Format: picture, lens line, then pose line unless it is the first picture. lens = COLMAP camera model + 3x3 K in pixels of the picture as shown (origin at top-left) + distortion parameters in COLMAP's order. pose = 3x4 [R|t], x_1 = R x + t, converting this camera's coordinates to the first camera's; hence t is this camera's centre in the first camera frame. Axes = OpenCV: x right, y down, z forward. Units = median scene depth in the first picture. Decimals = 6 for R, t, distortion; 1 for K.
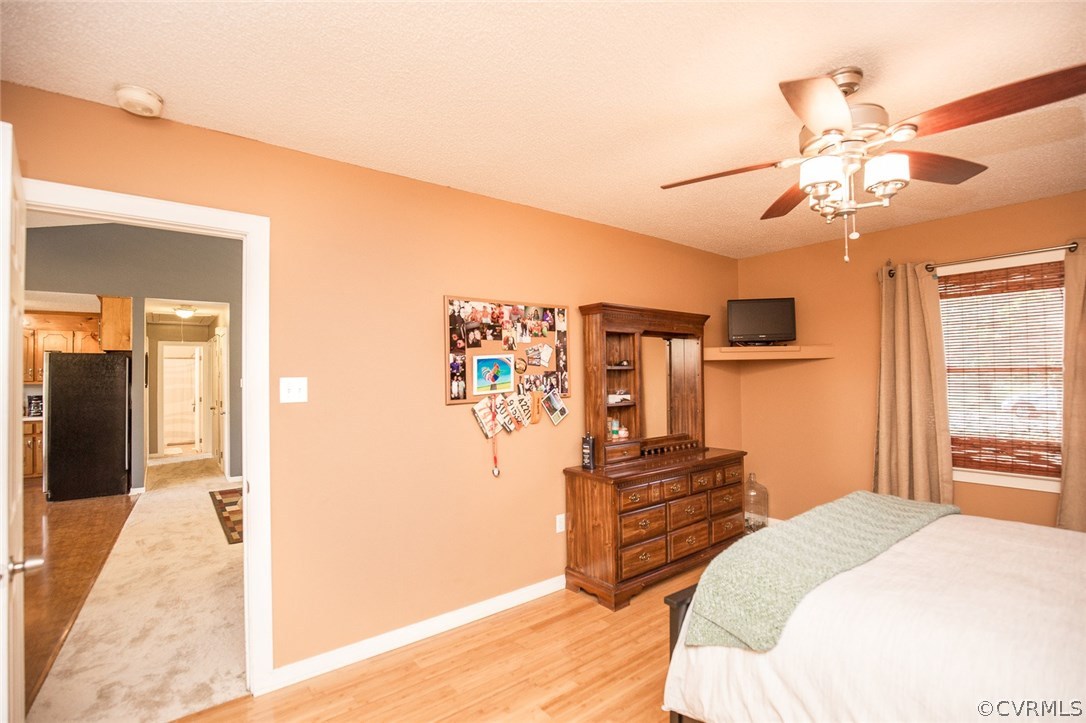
lens RADIAL K [[500.7, 0, 543.0], [0, 500.7, 361.8], [0, 0, 1]] dist [-0.036994, 0.006669]
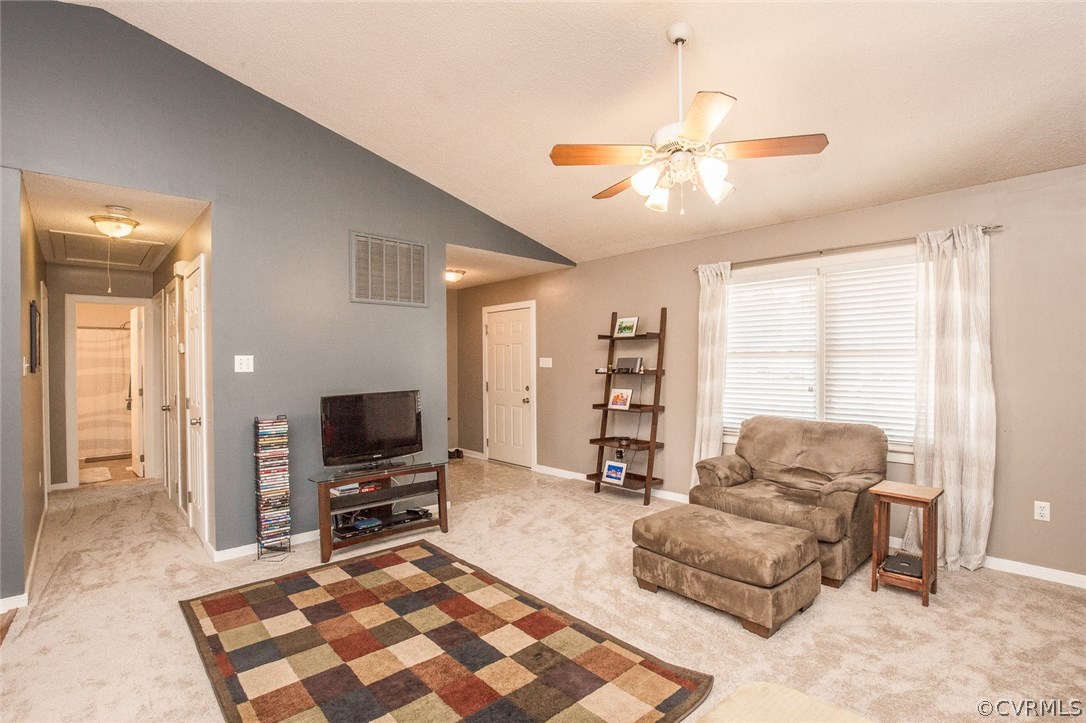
lens RADIAL K [[519.2, 0, 547.1], [0, 519.2, 361.7], [0, 0, 1]] dist [-0.023709, -0.000350]
pose [[0.996770, 0.007998, 0.079911, -0.319753], [-0.009818, 0.999701, 0.022408, 0.025812], [-0.079708, -0.023120, 0.996550, 0.429519]]
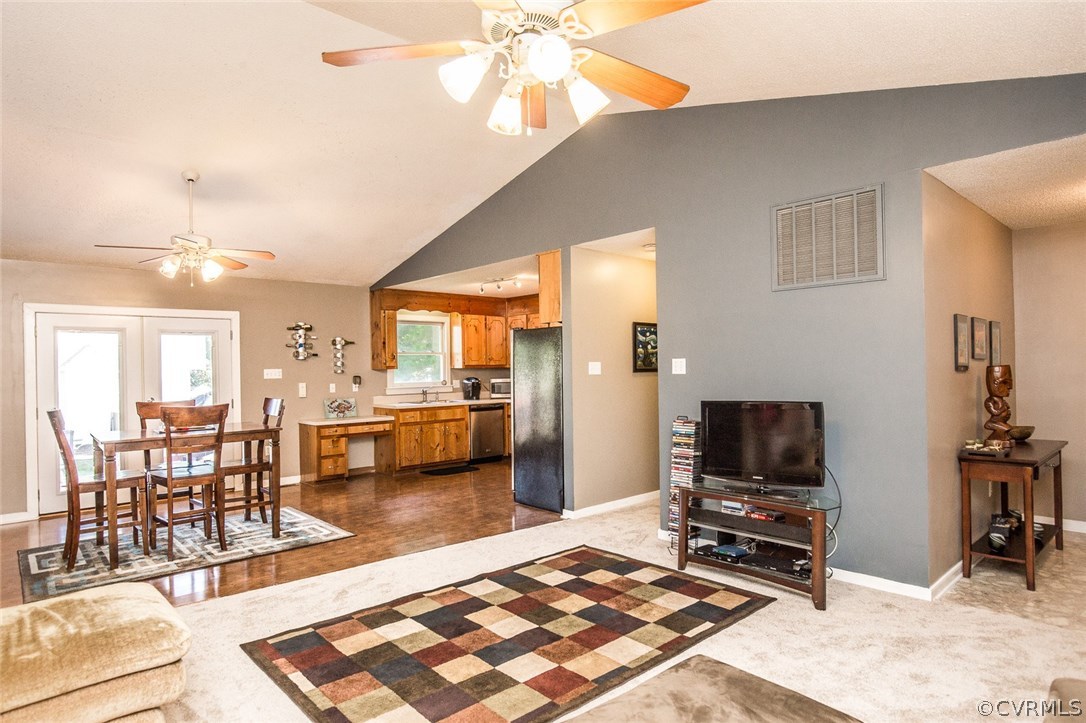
lens RADIAL K [[614.0, 0, 537.7], [0, 614.0, 362.8], [0, 0, 1]] dist [0.000401, 0.000530]
pose [[0.066649, 0.001655, -0.997775, 0.060896], [0.039792, 0.999199, 0.004315, 0.029300], [0.996983, -0.039991, 0.066530, 0.757138]]
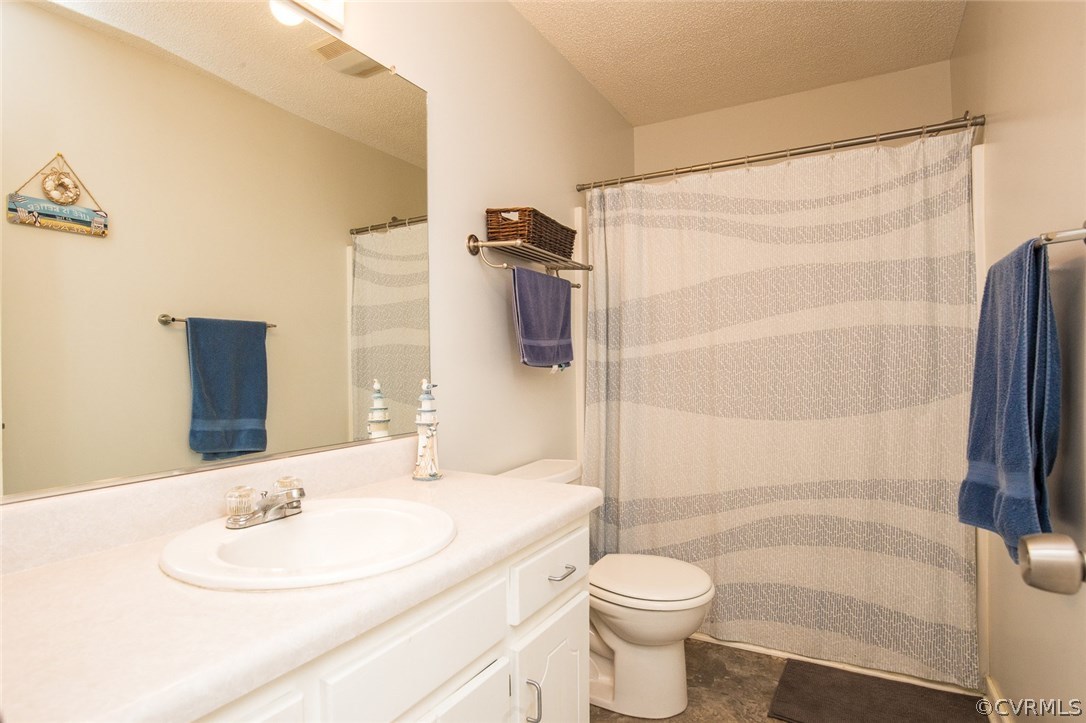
lens RADIAL K [[602.8, 0, 543.0], [0, 602.8, 361.8], [0, 0, 1]] dist [-0.001643, -0.000194]
pose [[0.388569, 0.007583, -0.921389, -0.941506], [0.025319, 0.999501, 0.018903, 0.092247], [0.921072, -0.030674, 0.388183, 1.304232]]
